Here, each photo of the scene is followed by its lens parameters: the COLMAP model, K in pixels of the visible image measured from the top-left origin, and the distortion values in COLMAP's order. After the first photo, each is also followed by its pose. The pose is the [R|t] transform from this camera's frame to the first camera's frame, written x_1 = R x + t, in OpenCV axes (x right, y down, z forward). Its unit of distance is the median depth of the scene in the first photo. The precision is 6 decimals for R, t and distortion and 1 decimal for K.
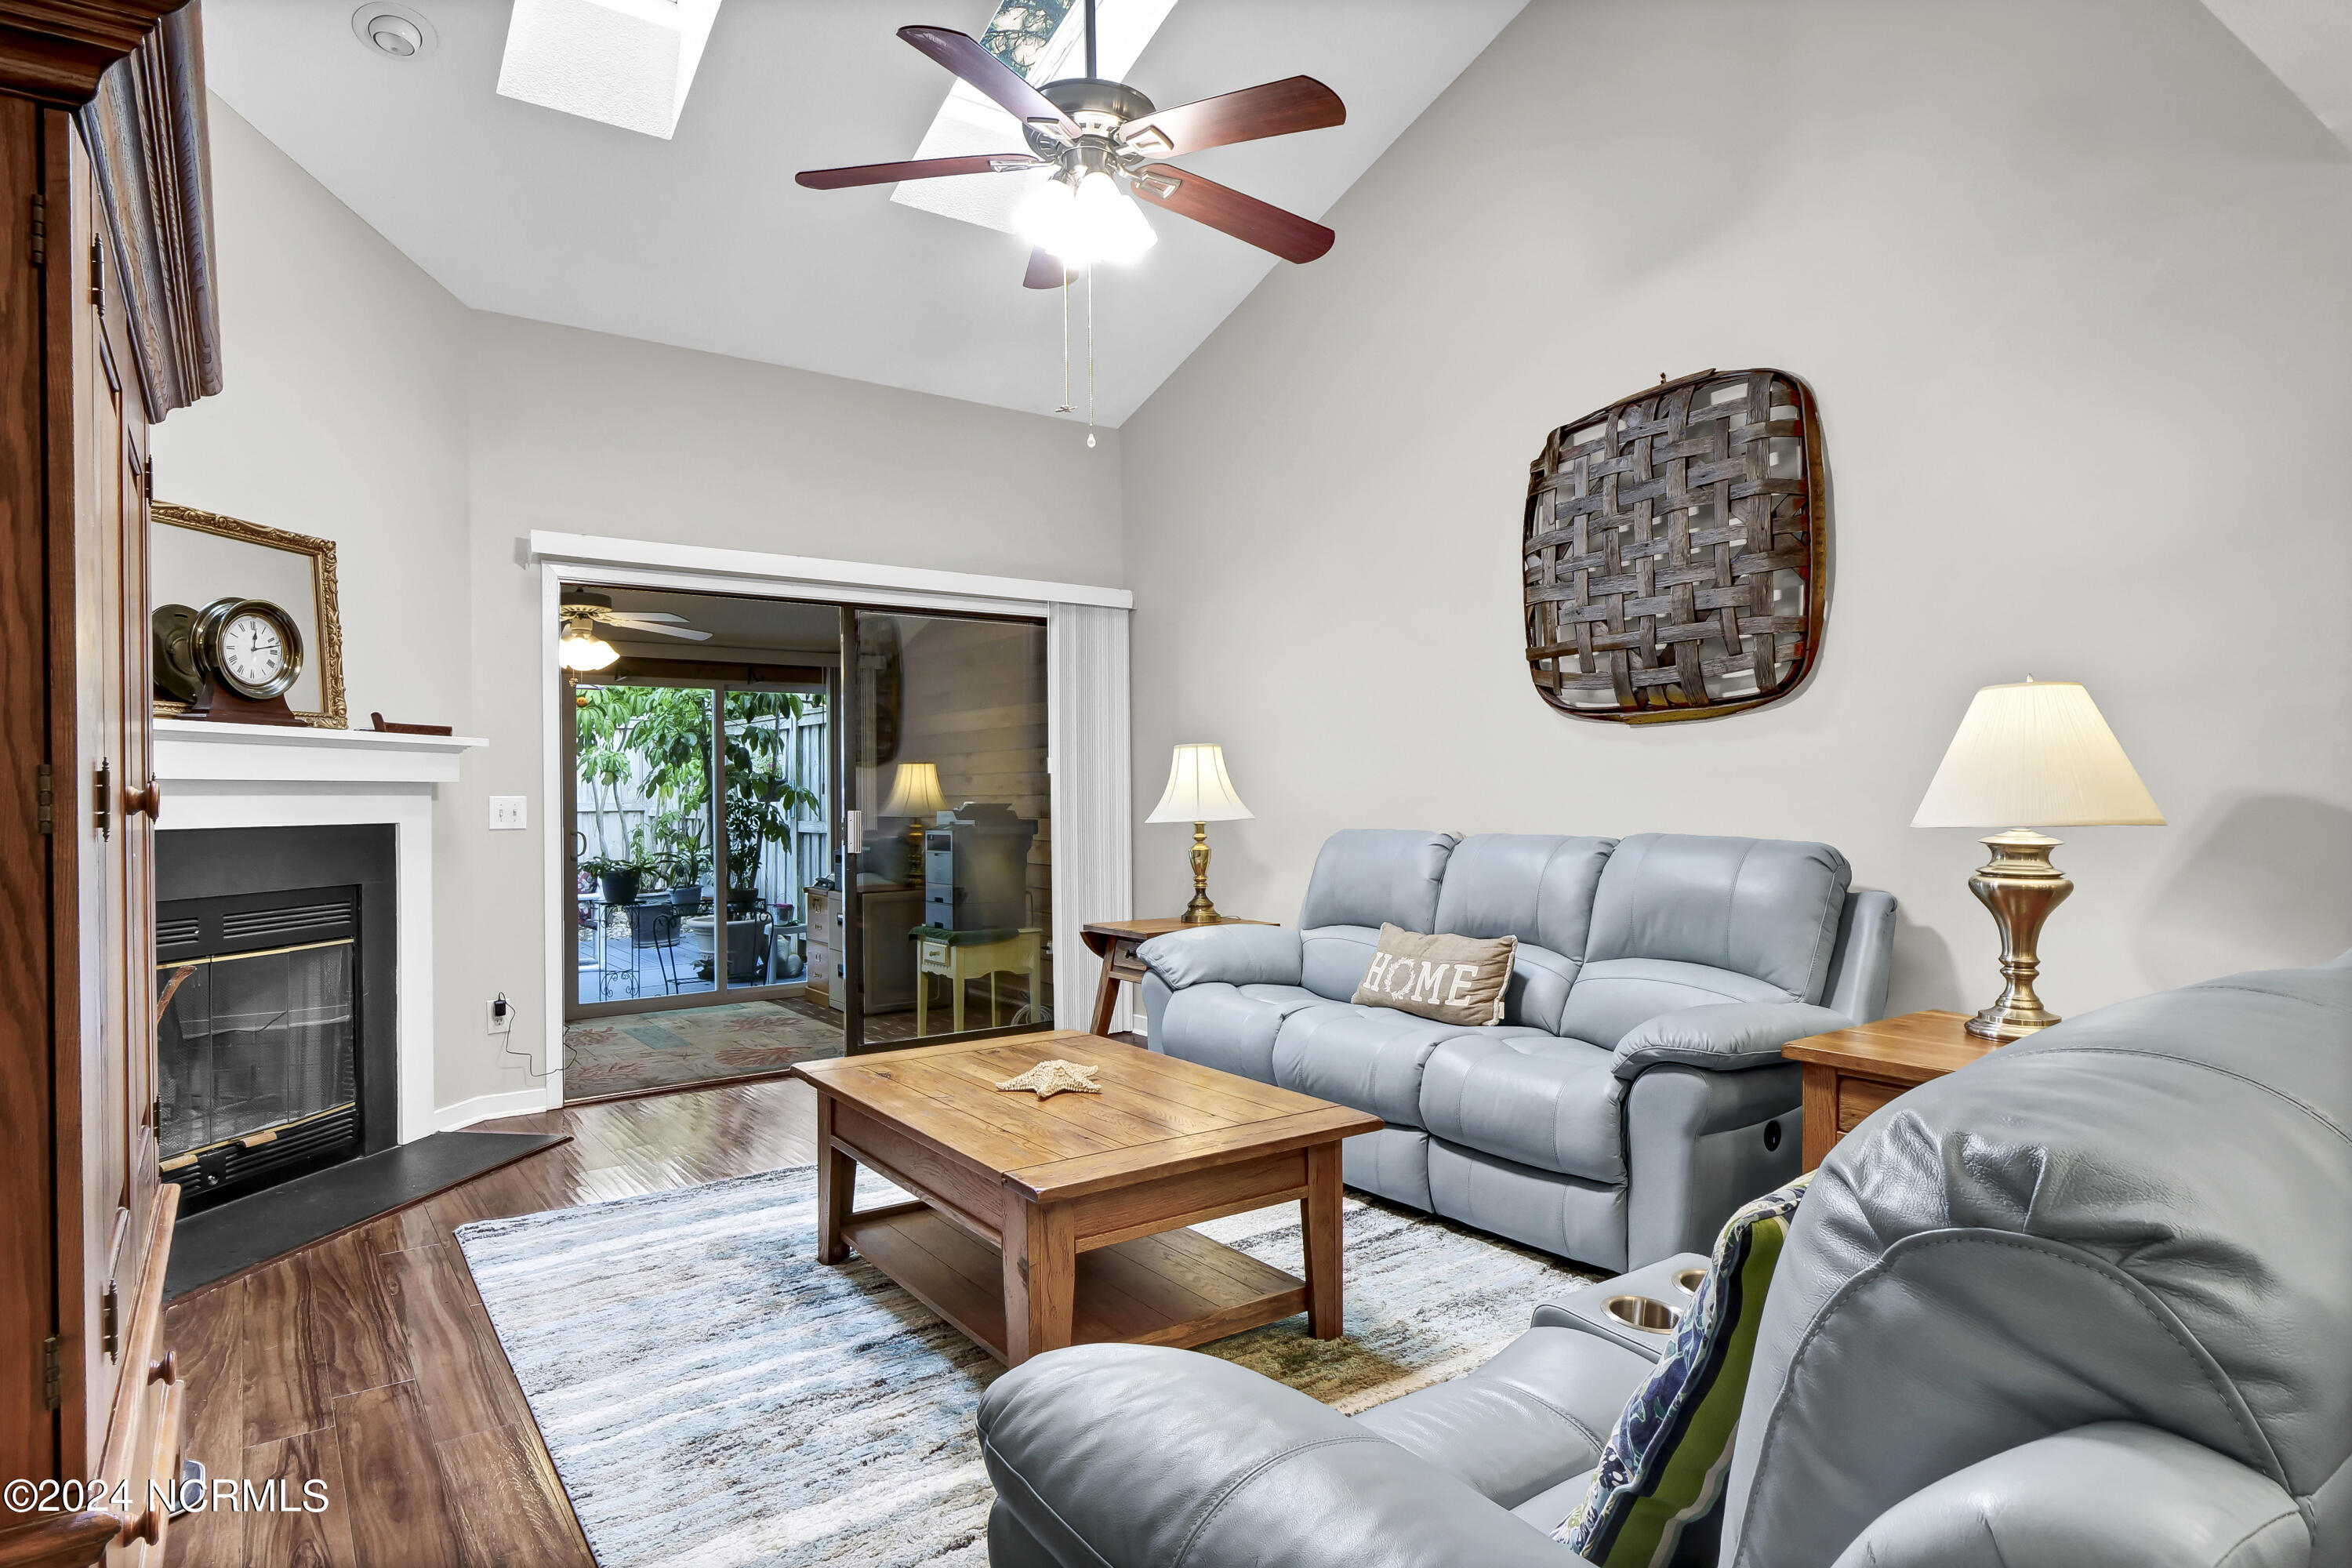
lens RADIAL K [[1312.1, 0, 1176.0], [0, 1312.1, 784.0], [0, 0, 1]] dist [0.000668, 0.000264]
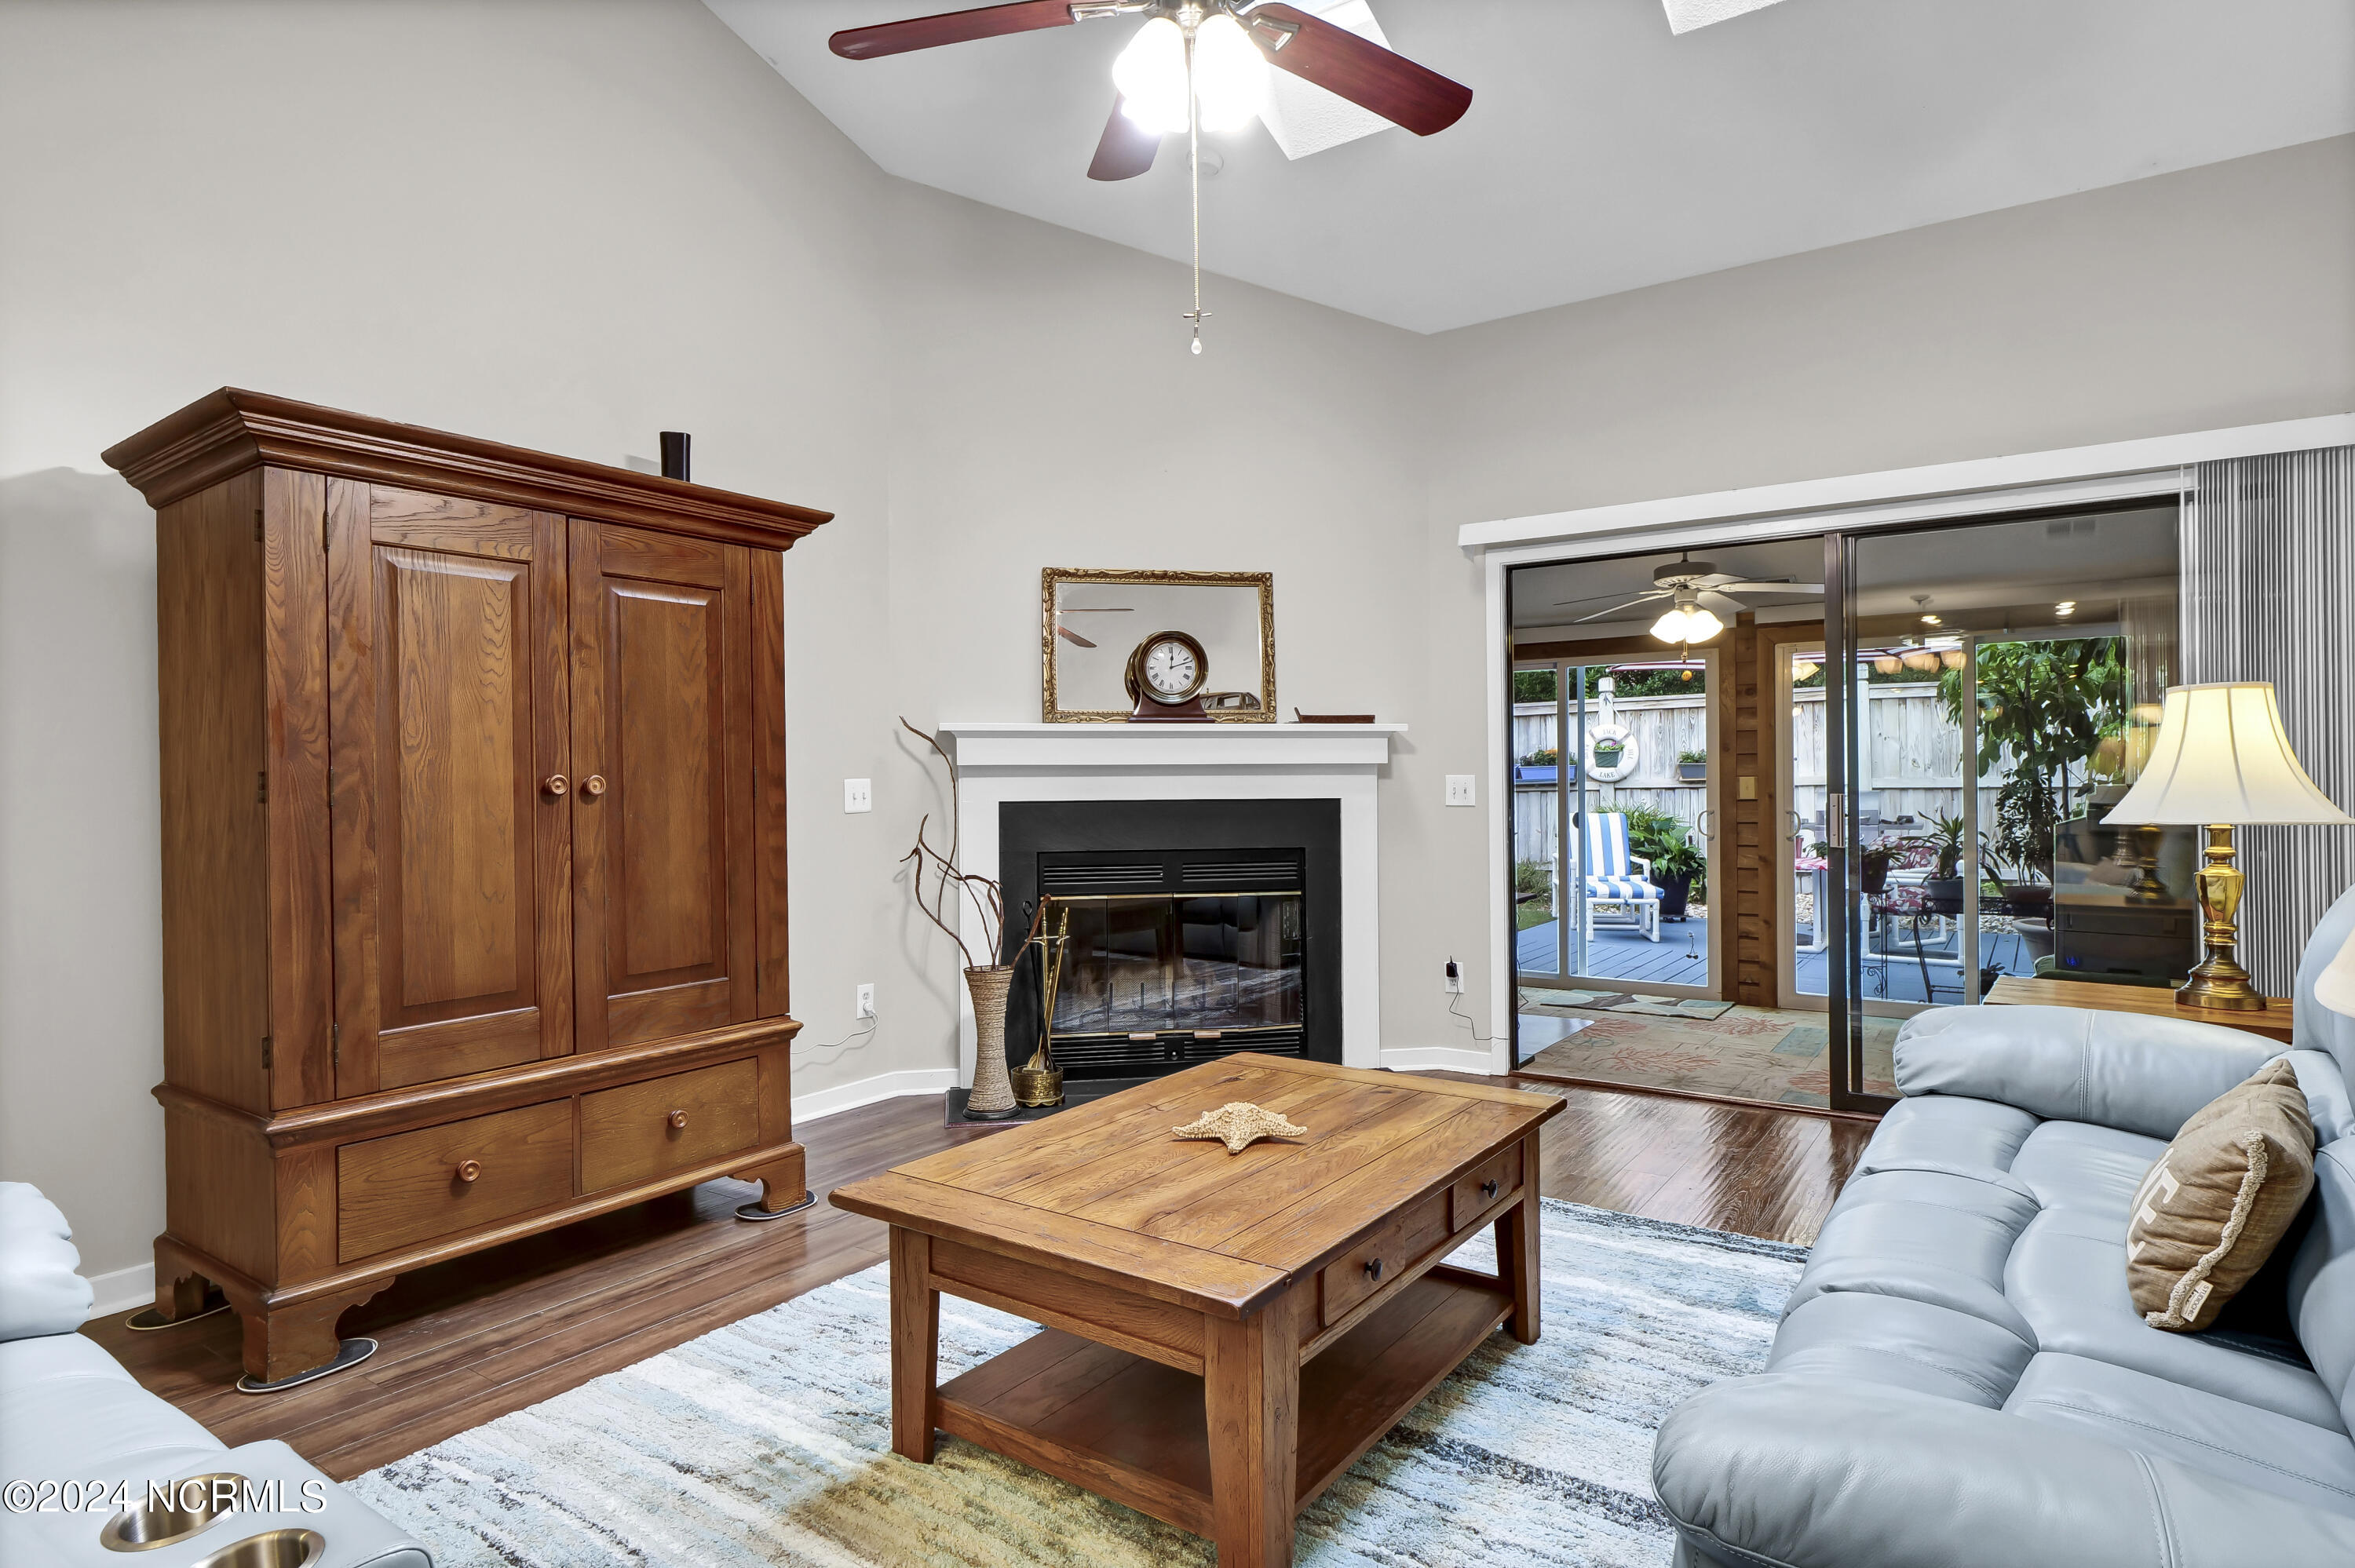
lens RADIAL K [[1269.6, 0, 1169.6], [0, 1269.6, 777.6], [0, 0, 1]] dist [-0.002779, -0.002539]
pose [[0.335534, 0.006025, -0.942009, 0.464212], [0.010616, 0.999892, 0.010177, -0.002434], [0.941968, -0.013415, 0.335434, 0.497370]]
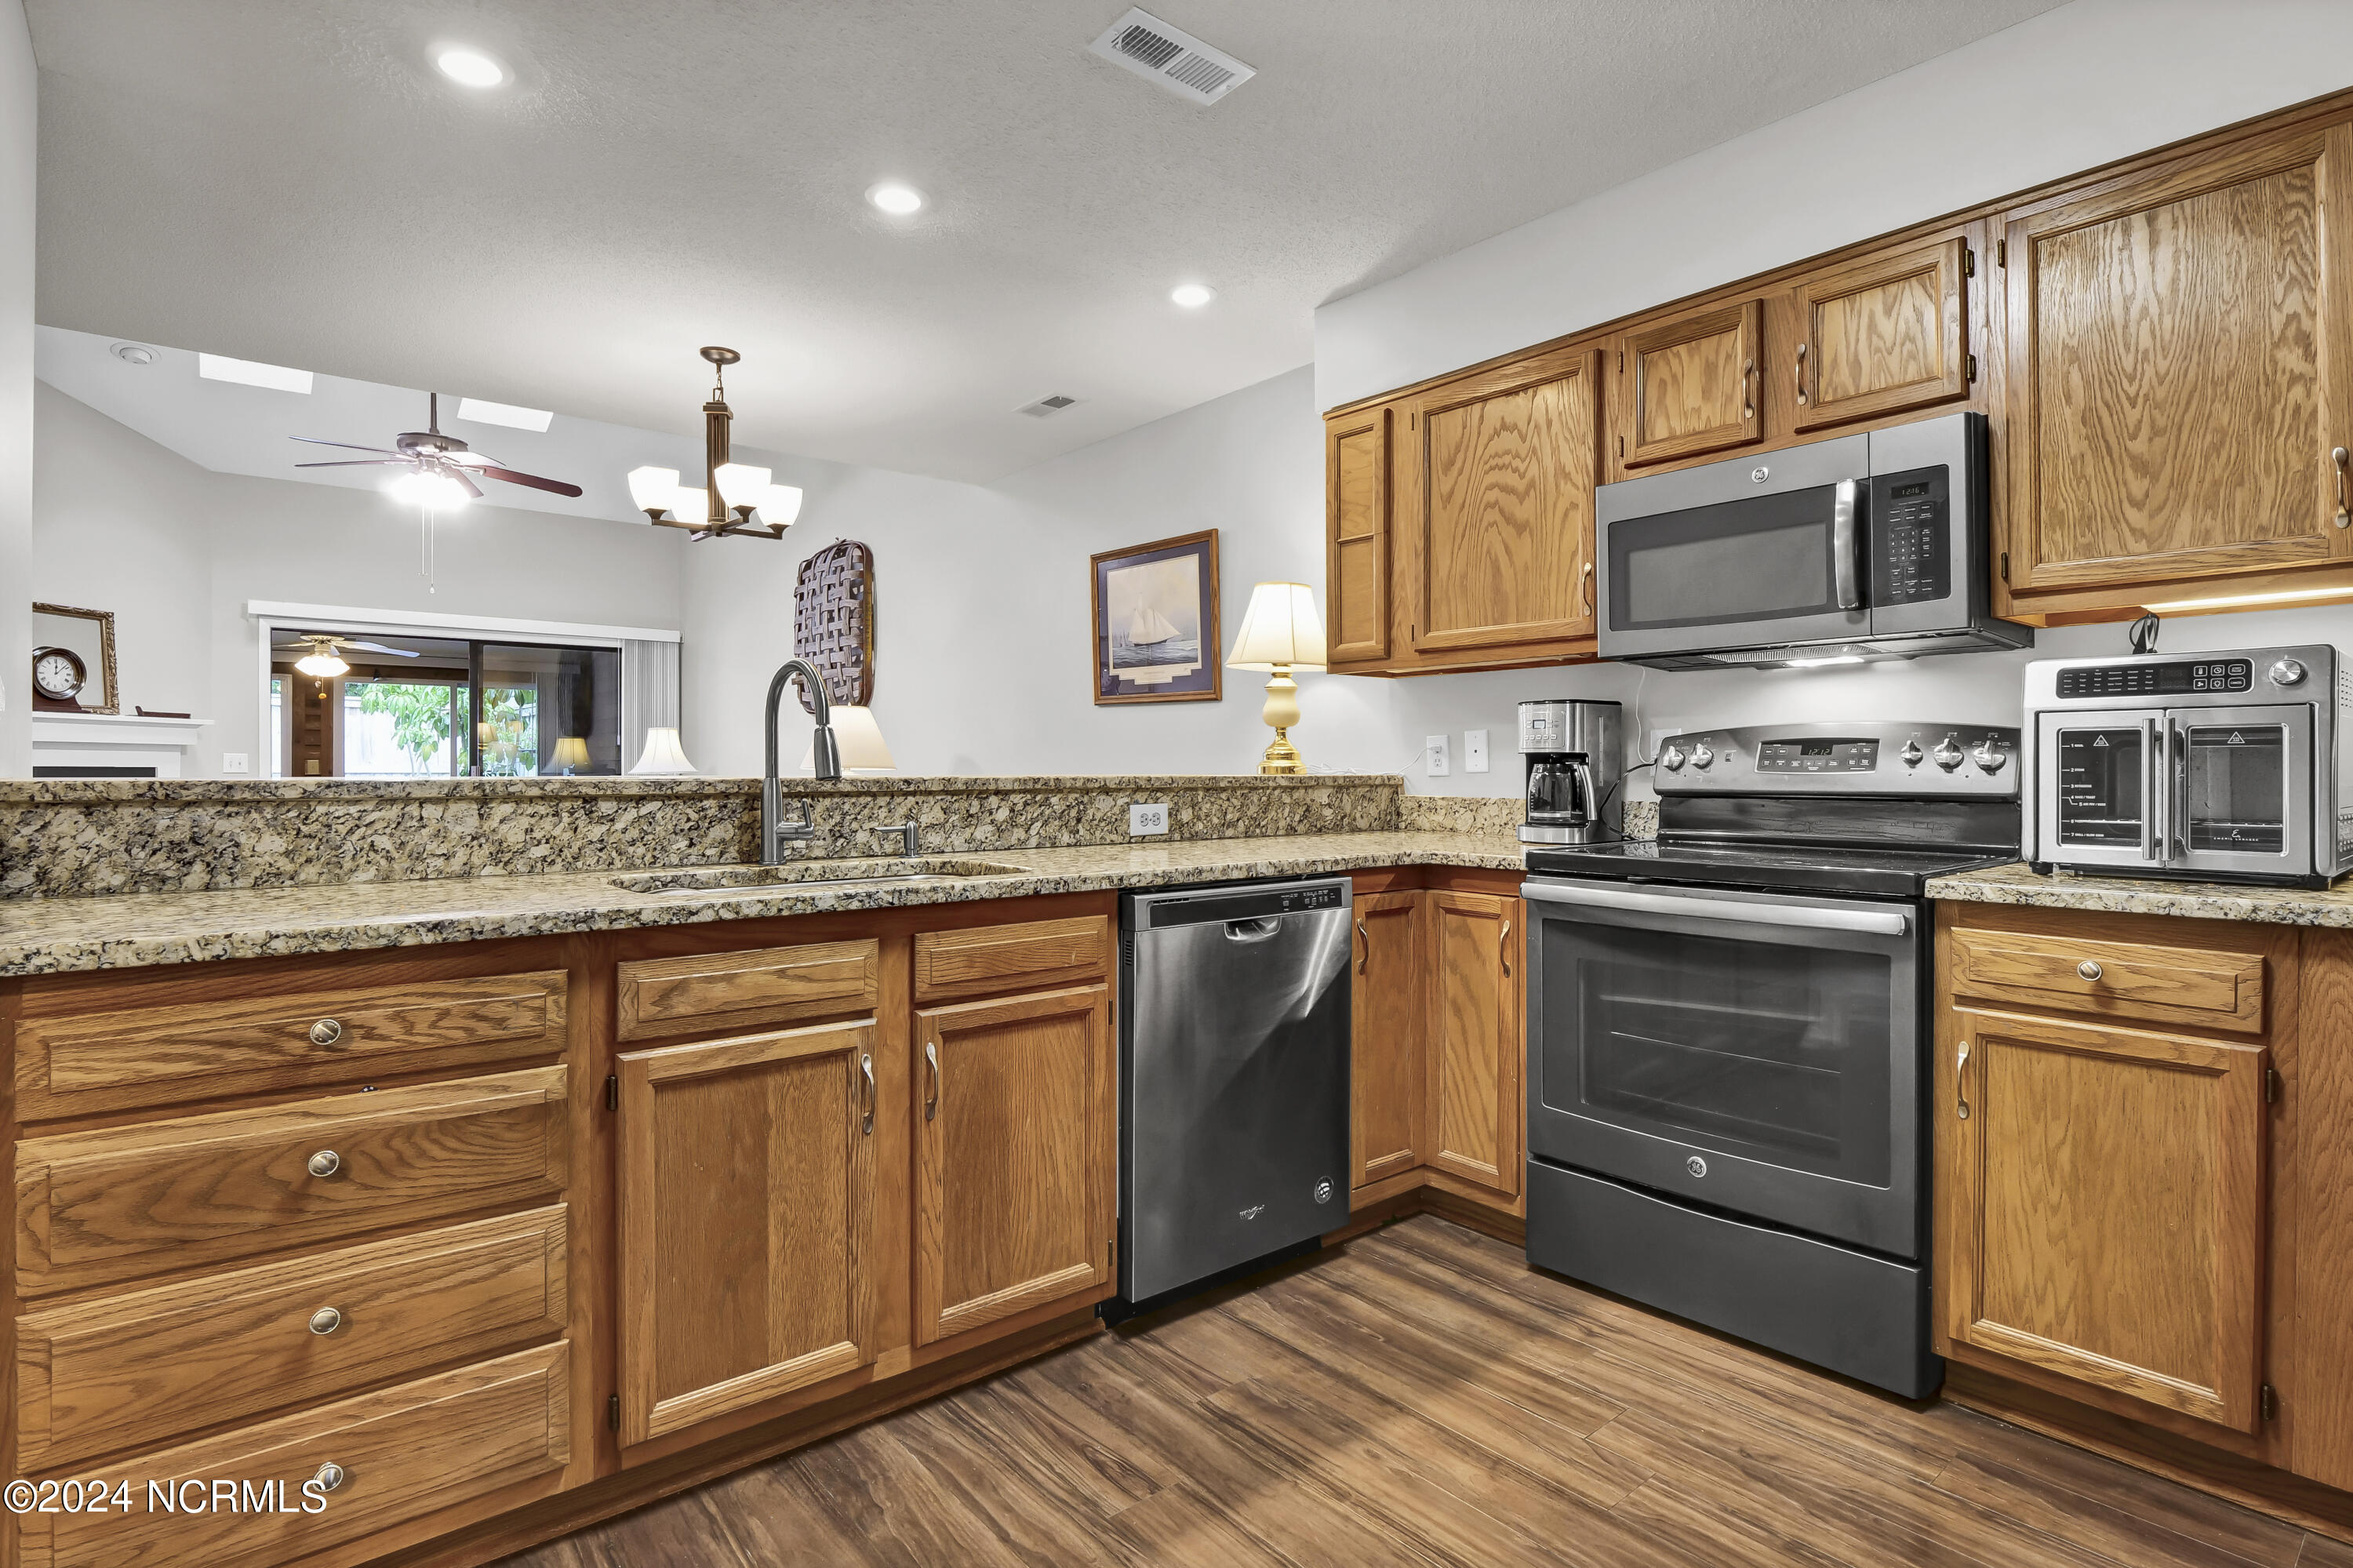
lens RADIAL K [[1164.8, 0, 1184.0], [0, 1164.8, 769.0], [0, 0, 1]] dist [-0.015180, 0.000154]
pose [[0.996602, 0.009849, 0.081773, 0.717615], [-0.010405, 0.999926, 0.006368, 0.008132], [-0.081704, -0.007197, 0.996631, -0.720742]]
